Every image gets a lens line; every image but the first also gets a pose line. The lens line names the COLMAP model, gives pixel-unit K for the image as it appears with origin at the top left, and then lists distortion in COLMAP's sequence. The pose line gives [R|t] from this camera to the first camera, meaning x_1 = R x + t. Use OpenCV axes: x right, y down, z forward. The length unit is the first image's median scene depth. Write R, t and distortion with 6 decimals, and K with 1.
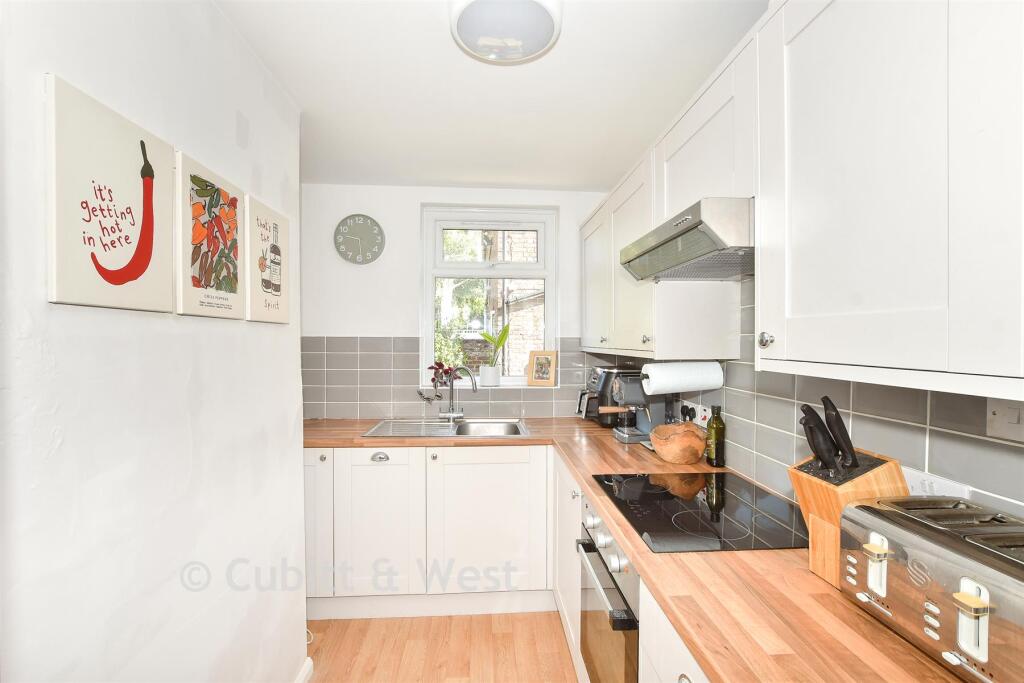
lens RADIAL K [[461.0, 0, 512.0], [0, 461.0, 341.5], [0, 0, 1]] dist [-0.000673, -0.000021]
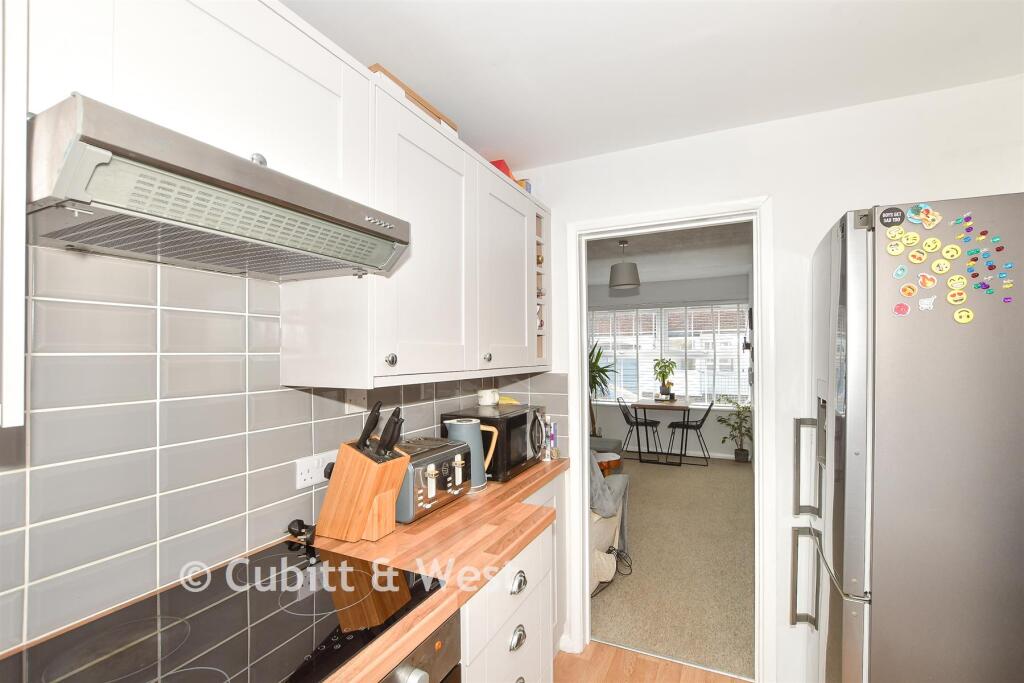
lens RADIAL K [[461.0, 0, 512.0], [0, 461.0, 341.5], [0, 0, 1]] dist [-0.000673, -0.000021]
pose [[-0.866819, 0.013433, 0.498442, -0.388958], [0.006132, 0.999849, -0.016282, -0.041278], [-0.498585, -0.011057, -0.866770, 2.294625]]
